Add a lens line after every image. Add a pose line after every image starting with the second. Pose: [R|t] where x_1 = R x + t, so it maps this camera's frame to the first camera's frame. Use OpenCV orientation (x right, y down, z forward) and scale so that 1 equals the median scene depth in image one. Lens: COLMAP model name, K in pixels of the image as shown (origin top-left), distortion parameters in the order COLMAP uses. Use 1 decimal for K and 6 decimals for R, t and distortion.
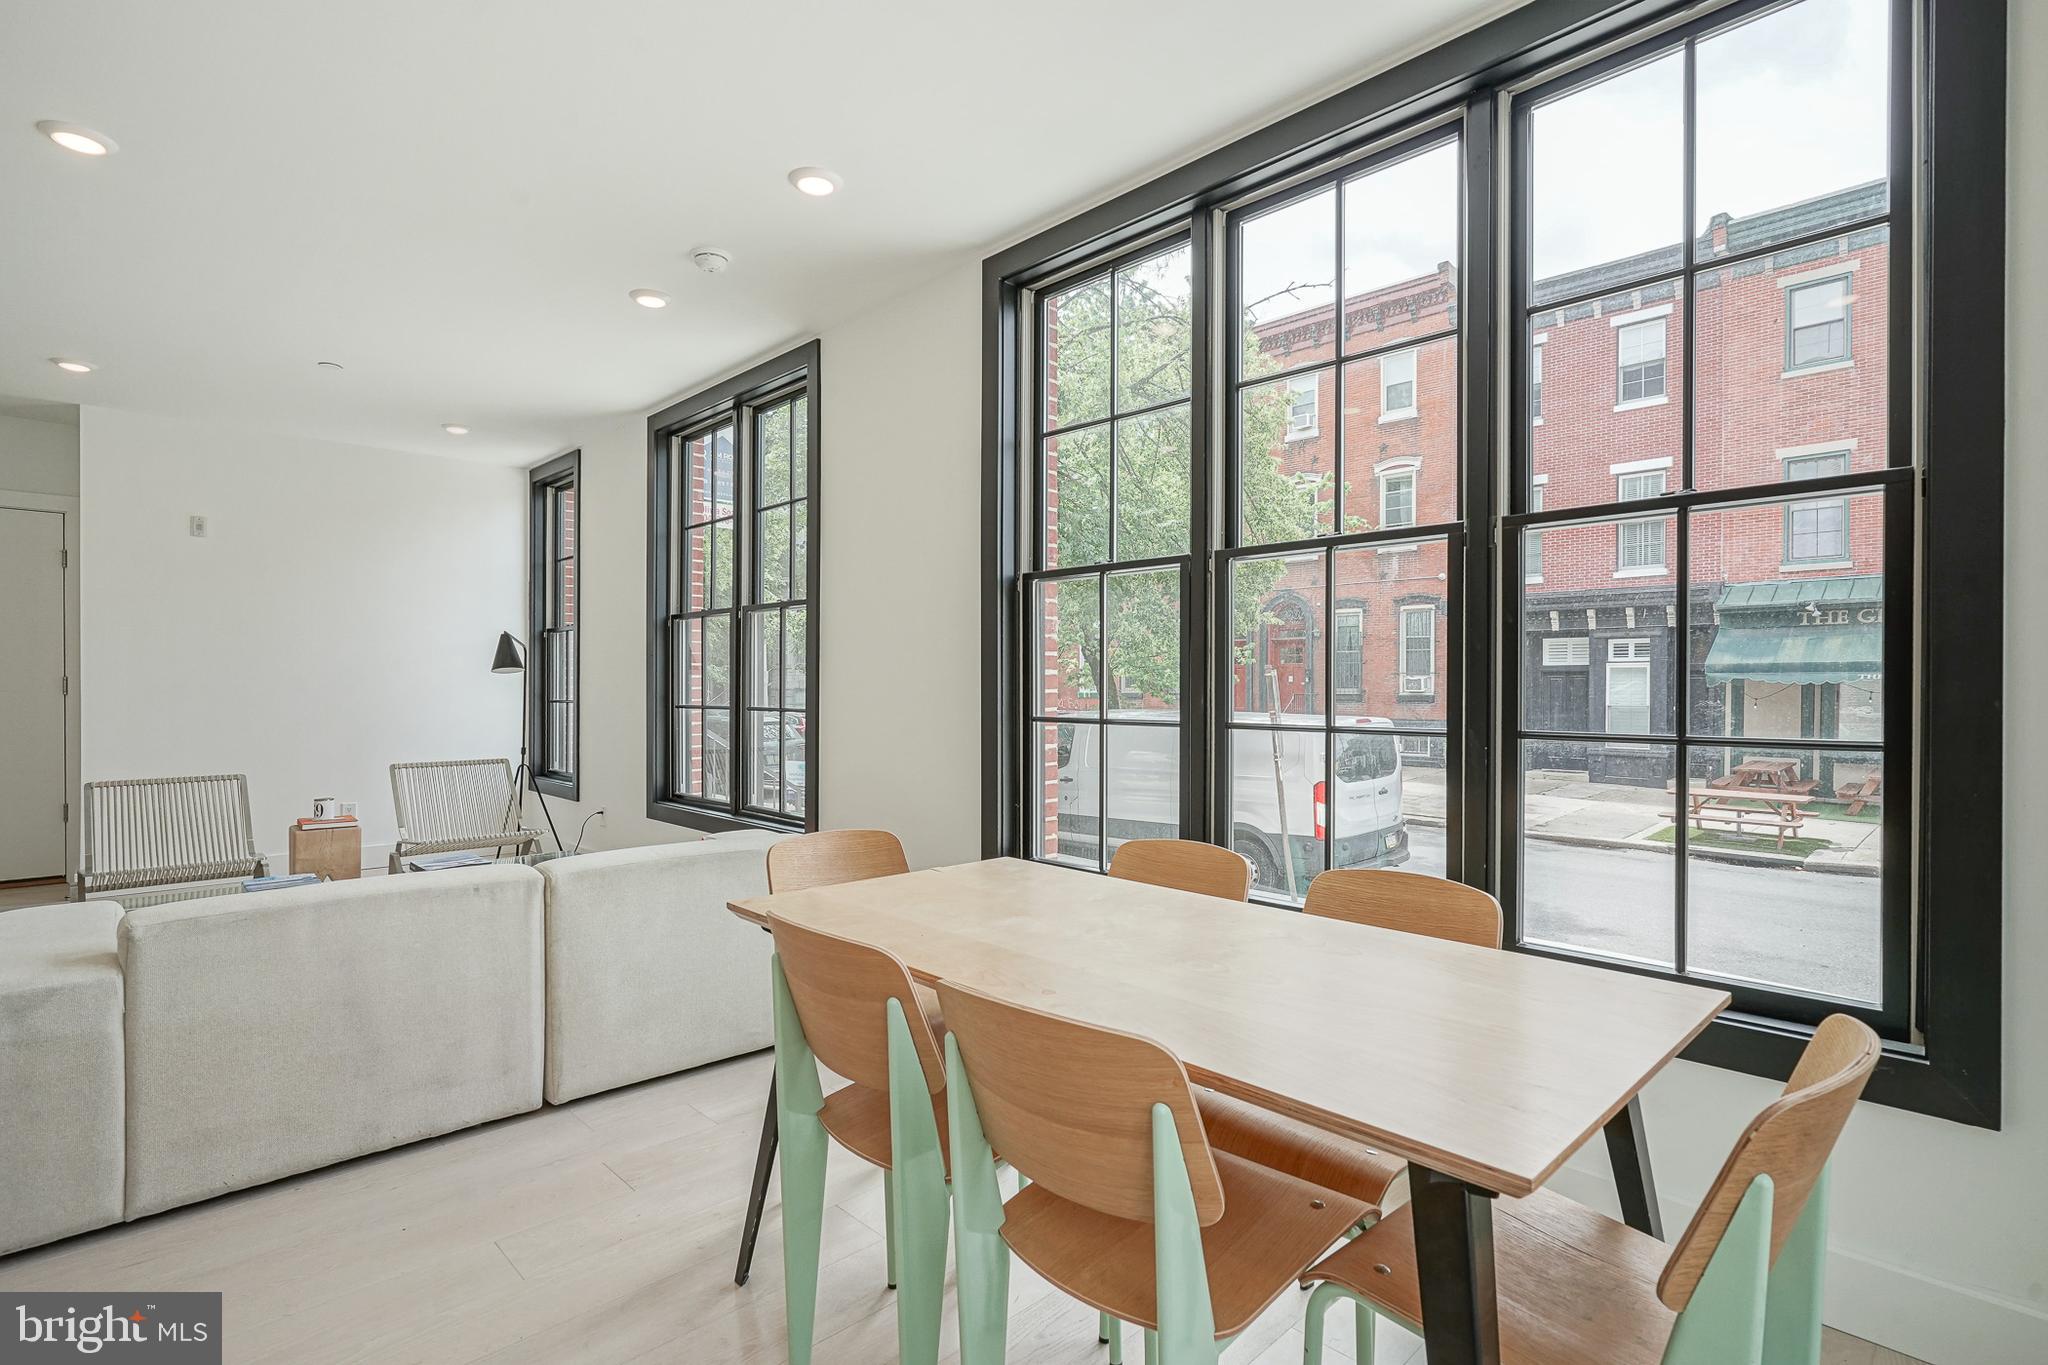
lens RADIAL K [[816.4, 0, 1024.0], [0, 816.4, 682.5], [0, 0, 1]] dist [-0.000138, 0.000208]
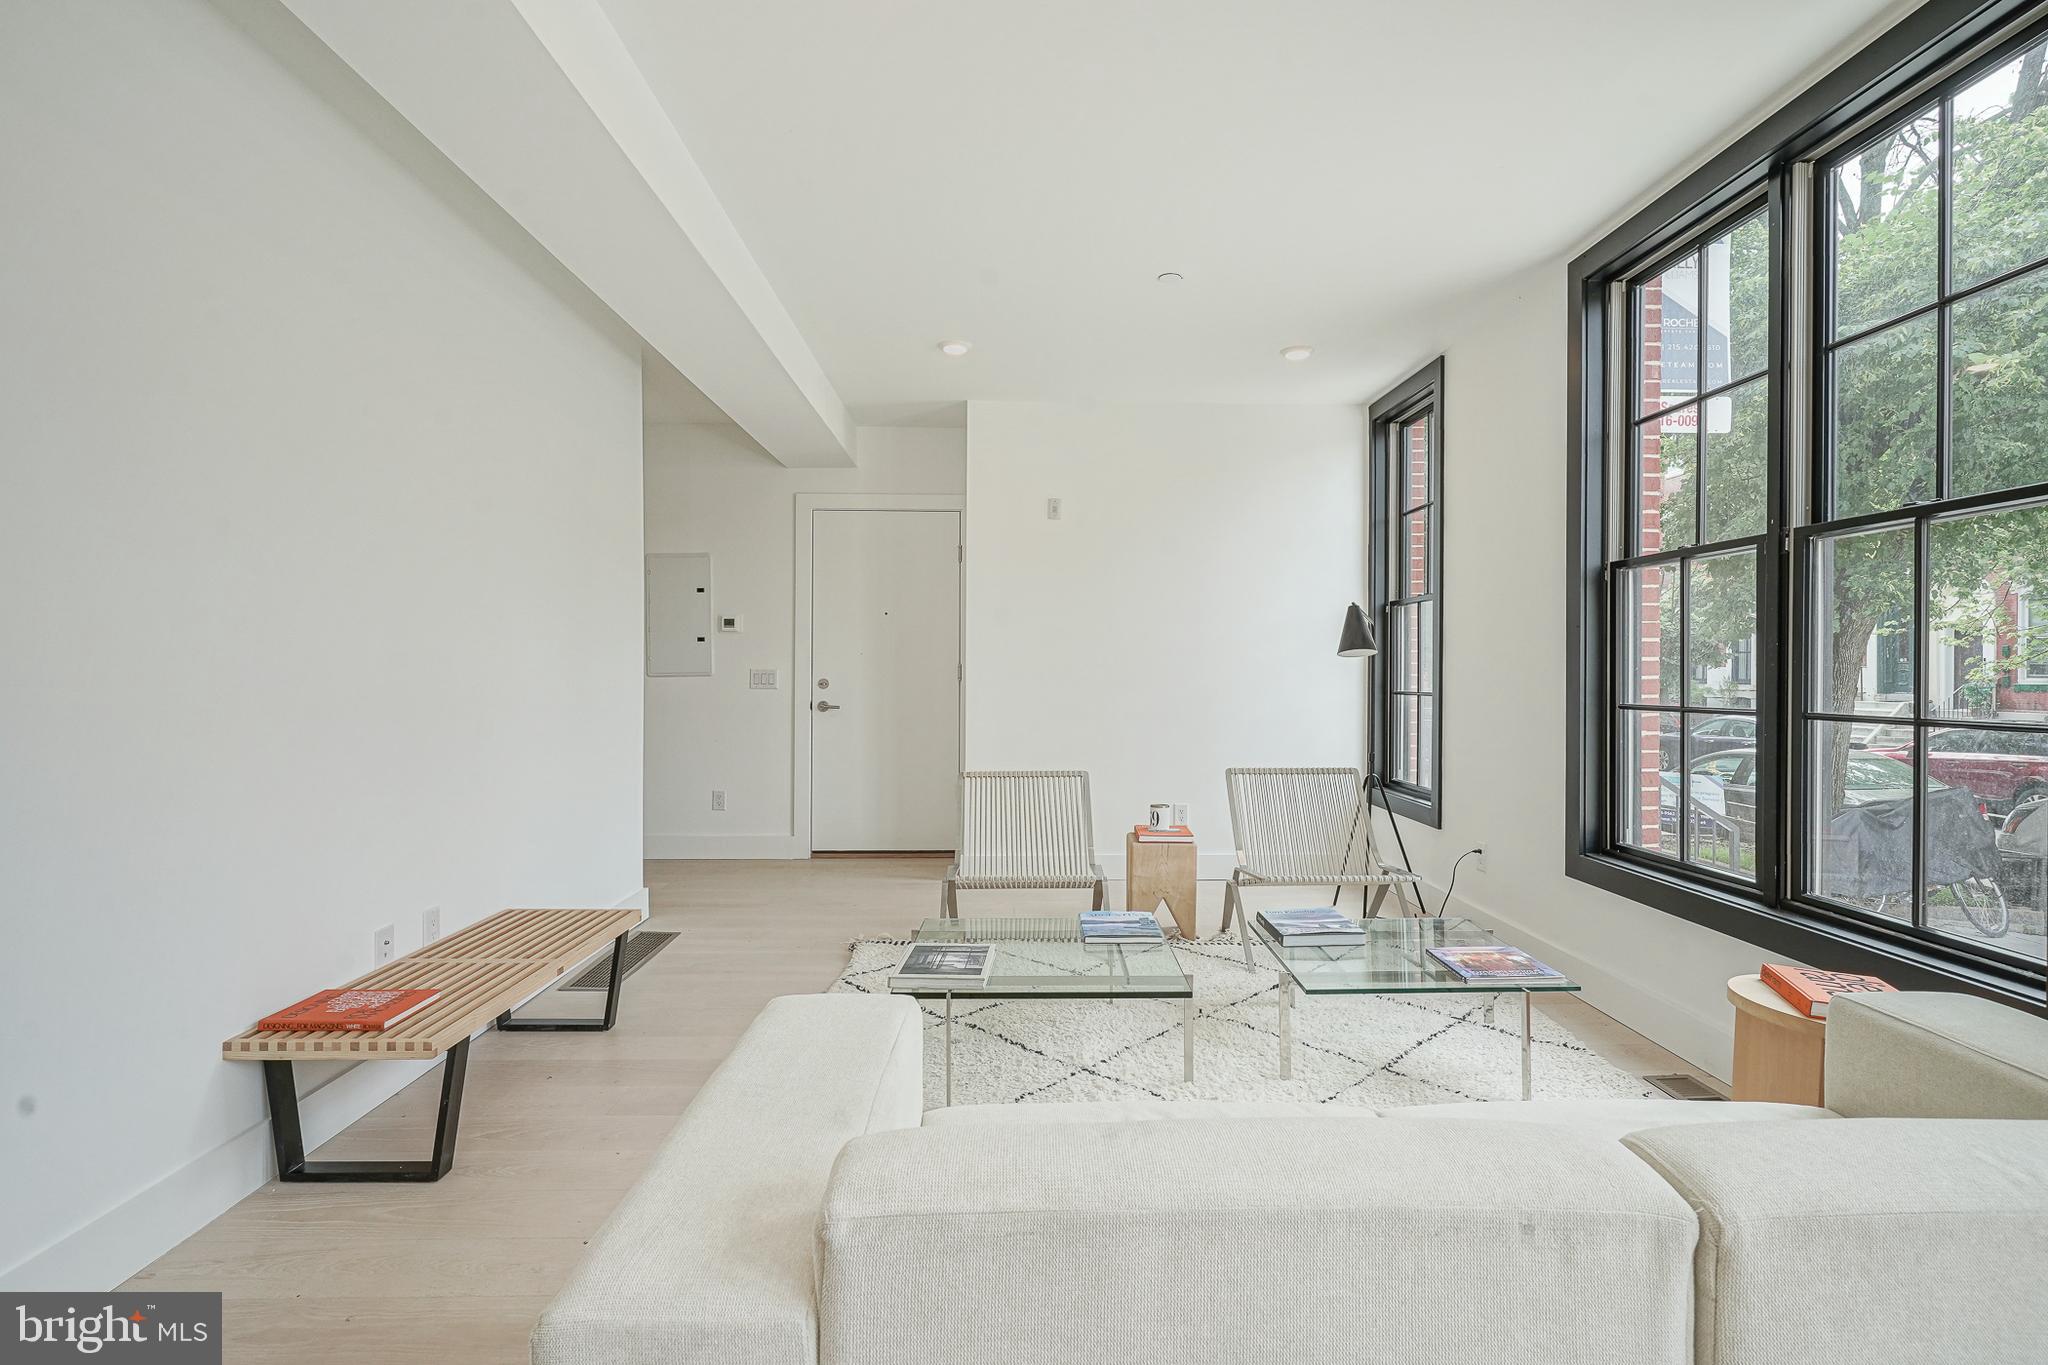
lens RADIAL K [[1043.4, 0, 1024.0], [0, 1043.4, 682.5], [0, 0, 1]] dist [-0.001742, 0.000058]
pose [[0.669365, 0.010362, -0.742862, 0.481158], [-0.000635, 0.999910, 0.013375, -0.001878], [0.742934, -0.008481, 0.669311, -0.413383]]
